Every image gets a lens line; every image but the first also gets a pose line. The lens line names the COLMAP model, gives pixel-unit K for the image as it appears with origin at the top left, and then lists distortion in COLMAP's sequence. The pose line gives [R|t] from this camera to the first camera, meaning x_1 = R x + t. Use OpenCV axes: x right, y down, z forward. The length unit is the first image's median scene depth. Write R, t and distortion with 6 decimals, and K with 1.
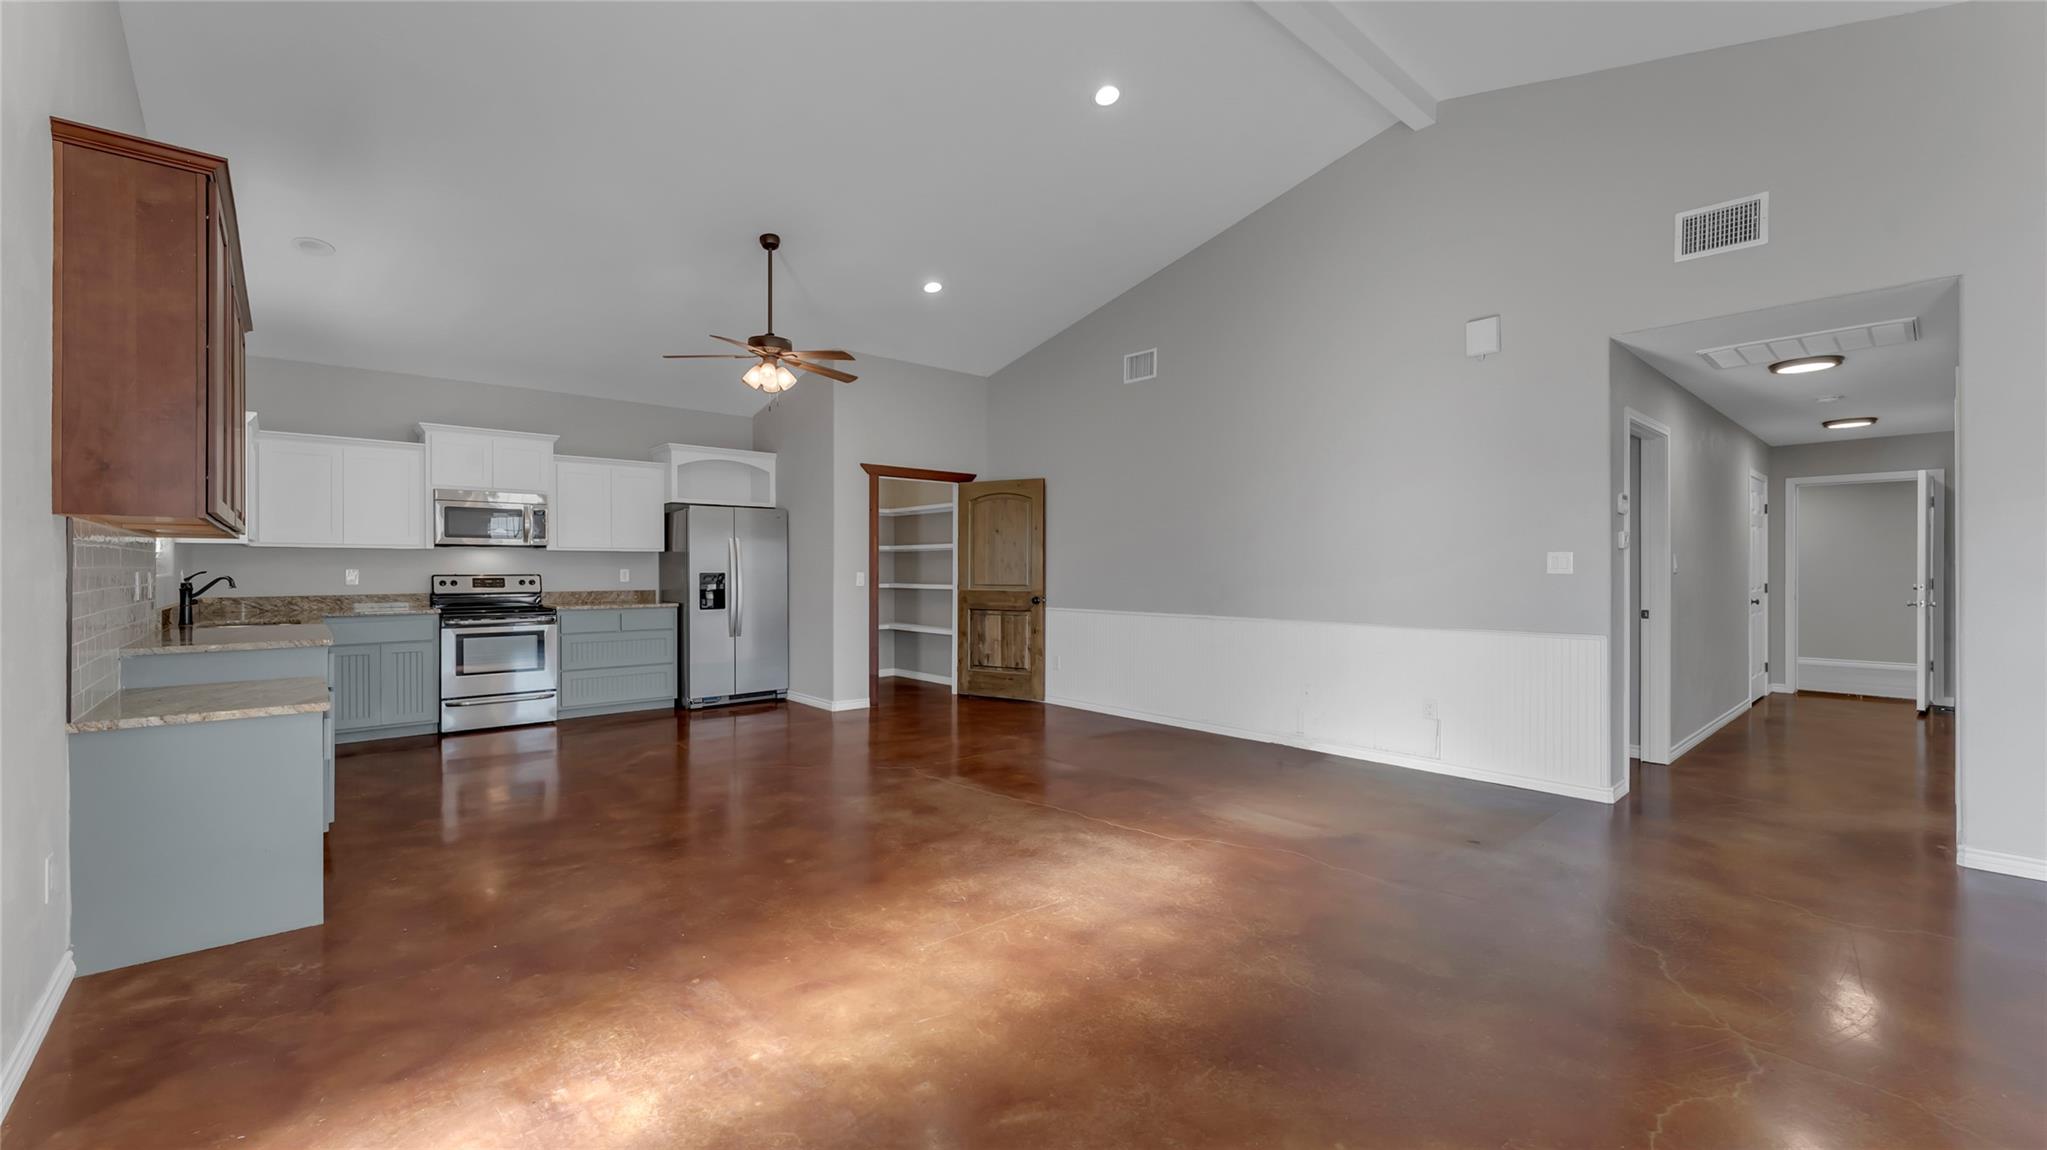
lens RADIAL K [[823.4, 0, 1021.3], [0, 823.4, 565.7], [0, 0, 1]] dist [-0.001100, -0.000490]
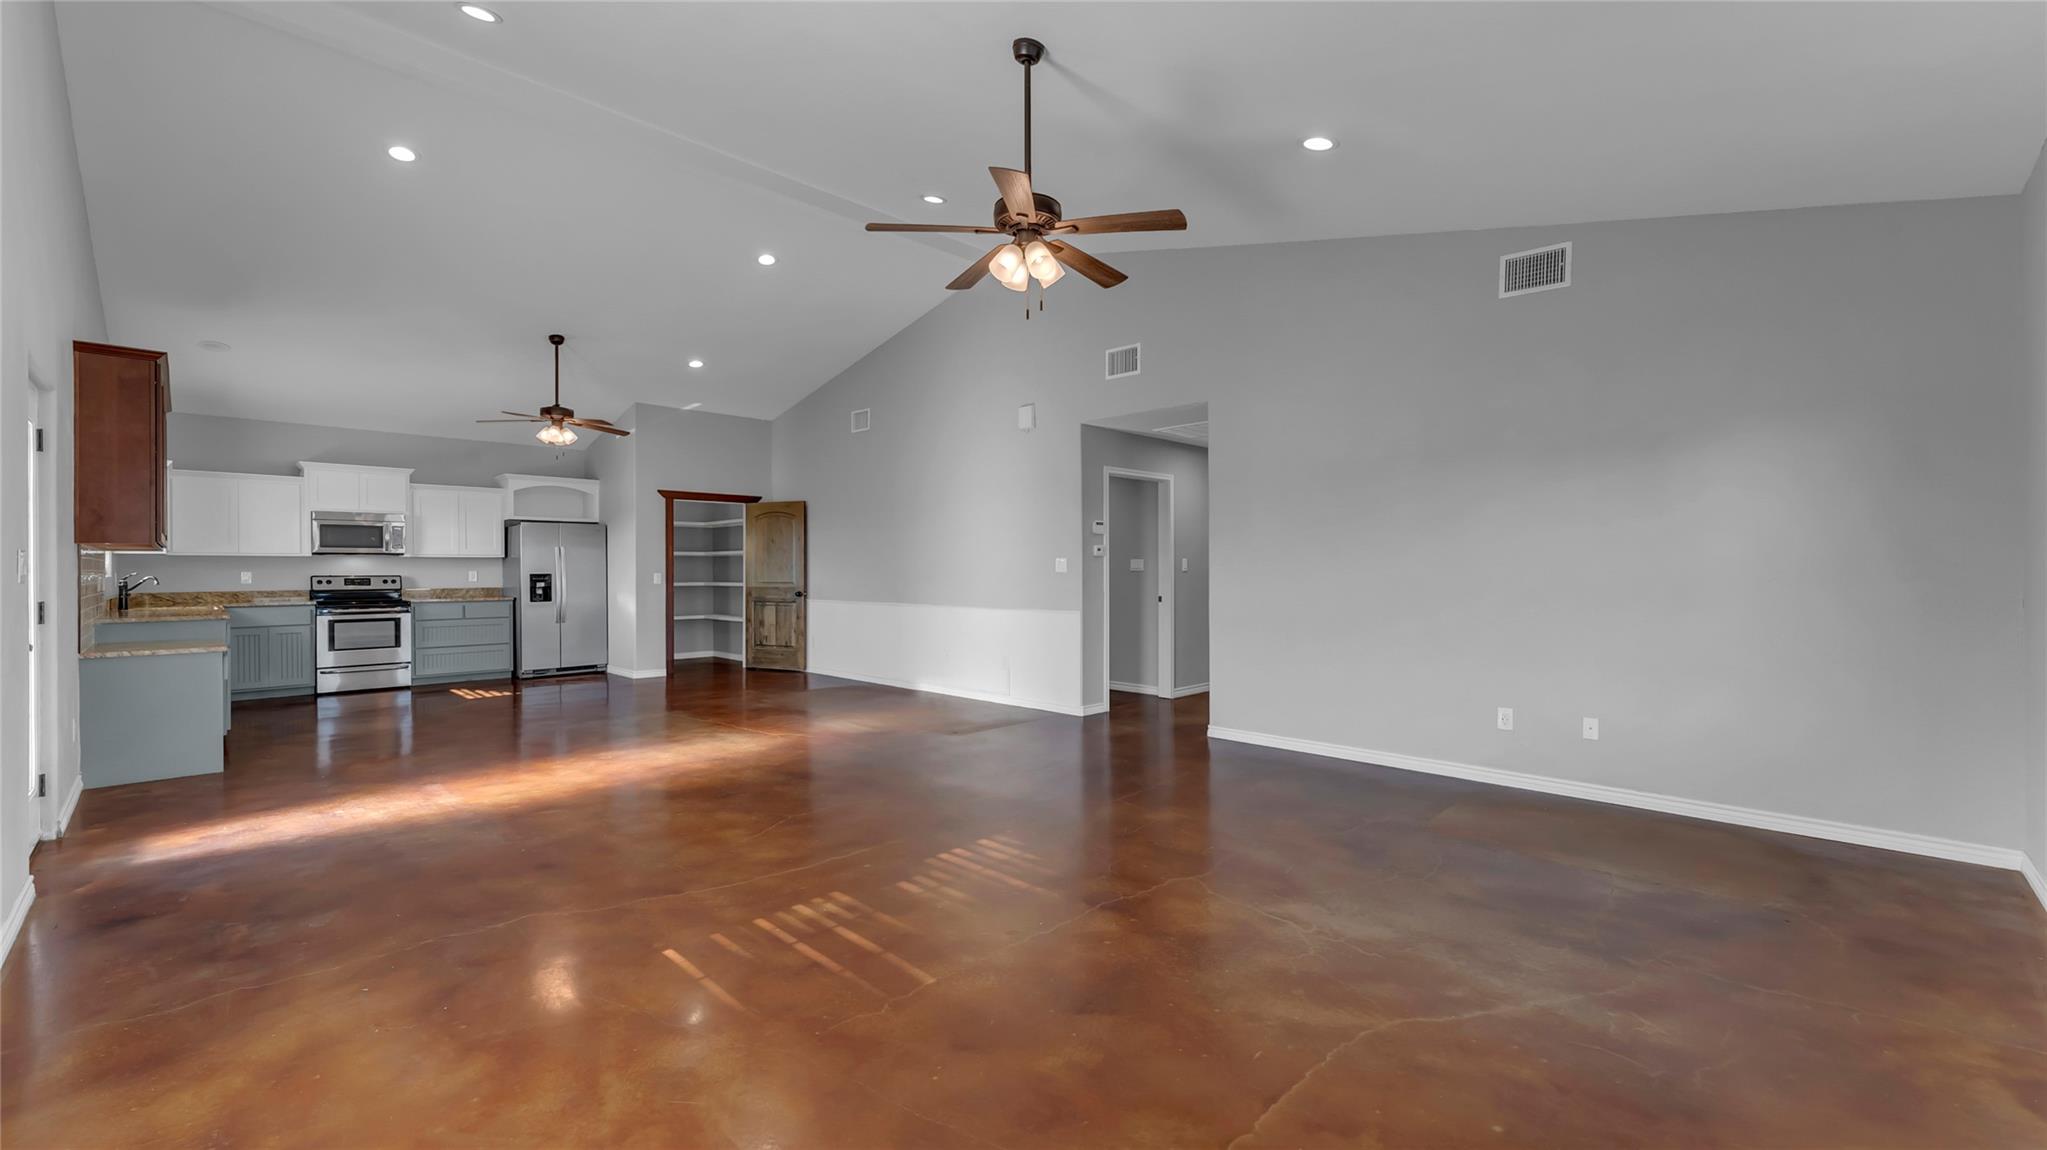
lens RADIAL K [[823.4, 0, 1020.2], [0, 823.4, 568.5], [0, 0, 1]] dist [-0.001100, -0.000490]
pose [[0.997979, -0.002460, 0.063498, 0.337215], [0.002332, 0.999995, 0.002090, -0.000758], [-0.063503, -0.001938, 0.997980, -0.391678]]
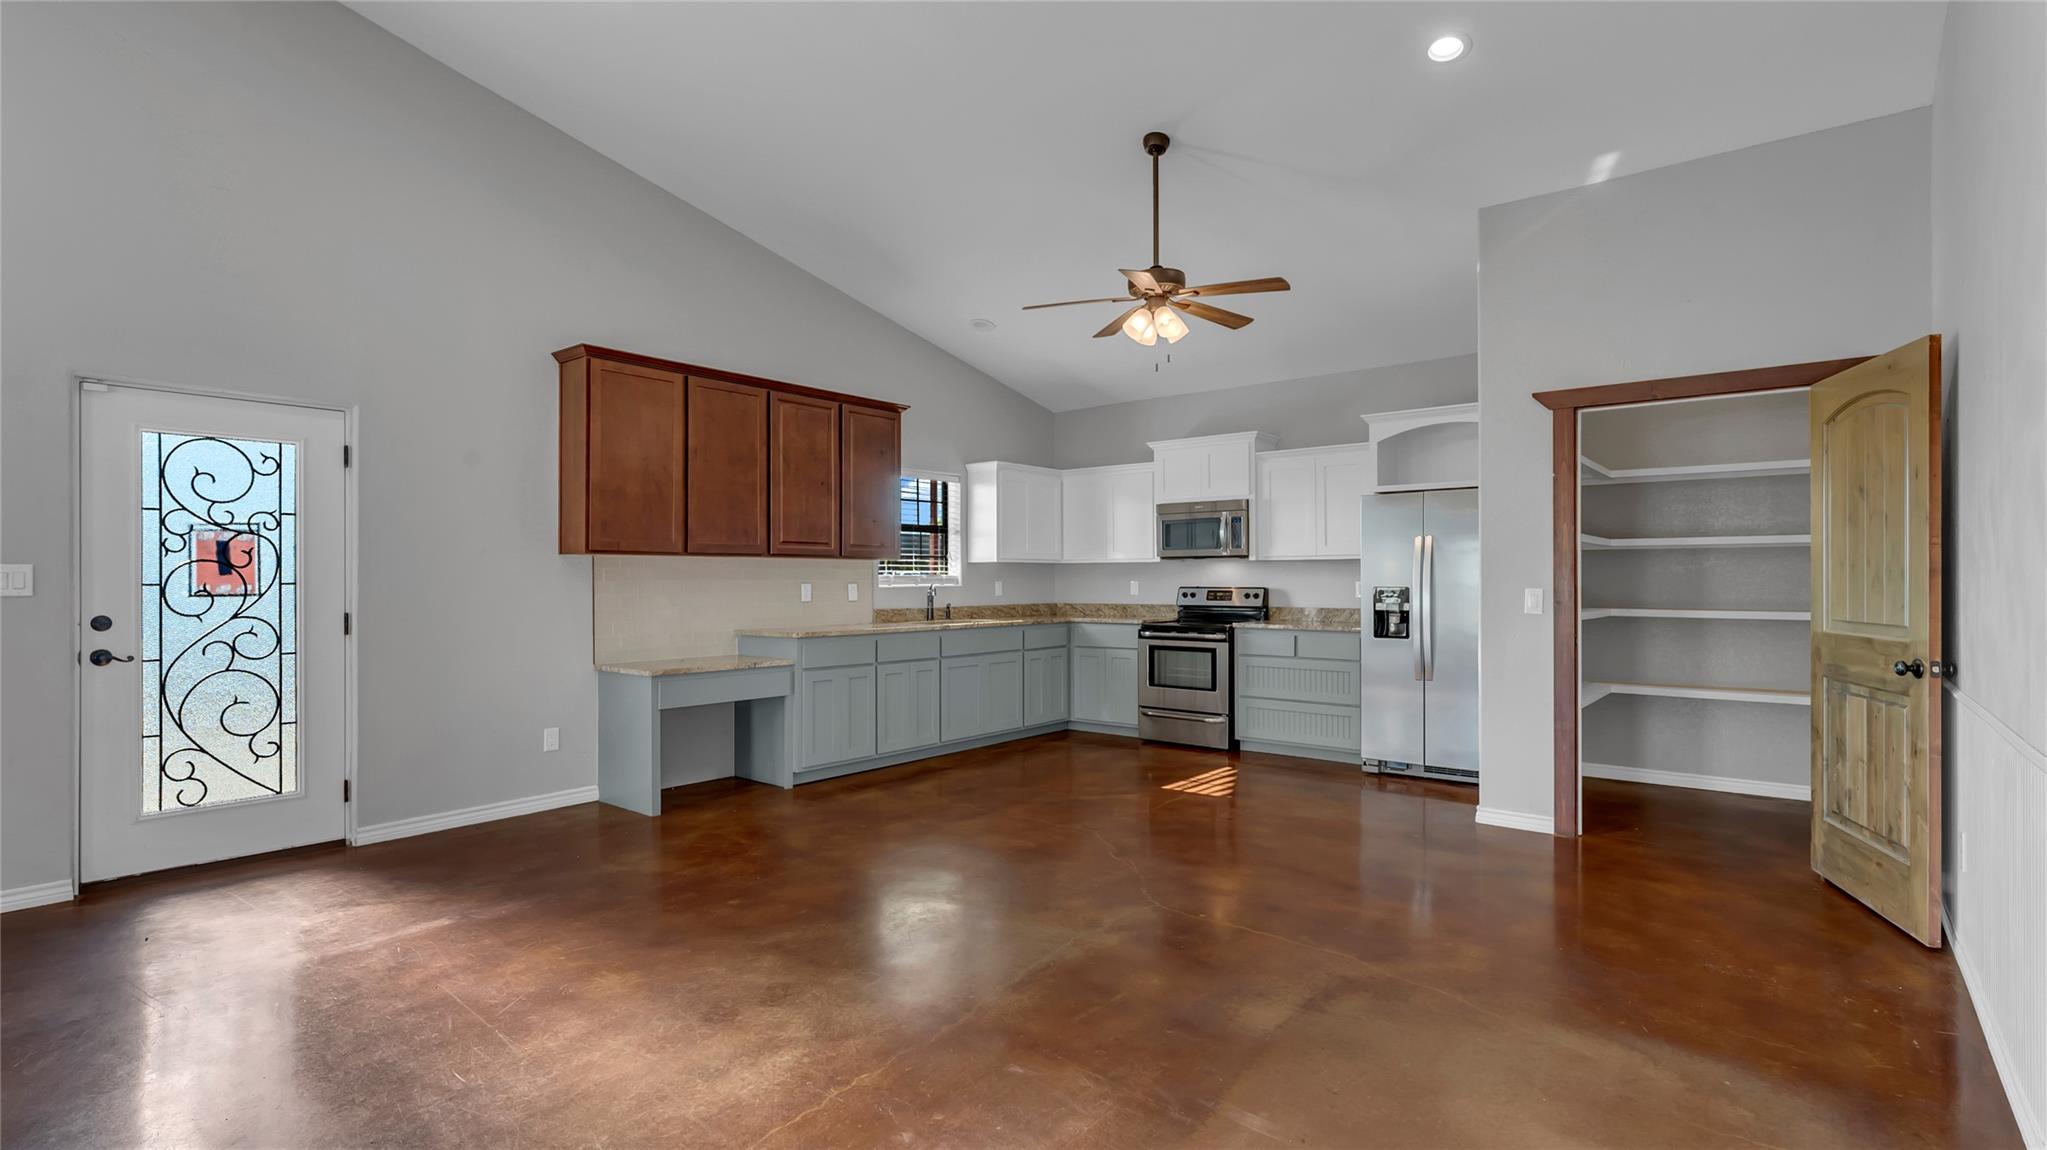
lens RADIAL K [[964.0, 0, 1027.9], [0, 964.0, 575.0], [0, 0, 1]] dist [-0.003360, -0.002333]
pose [[0.151761, -0.004083, -0.988409, 0.453019], [0.004482, 0.999984, -0.003443, -0.000306], [0.988407, -0.003907, 0.151777, 0.633084]]
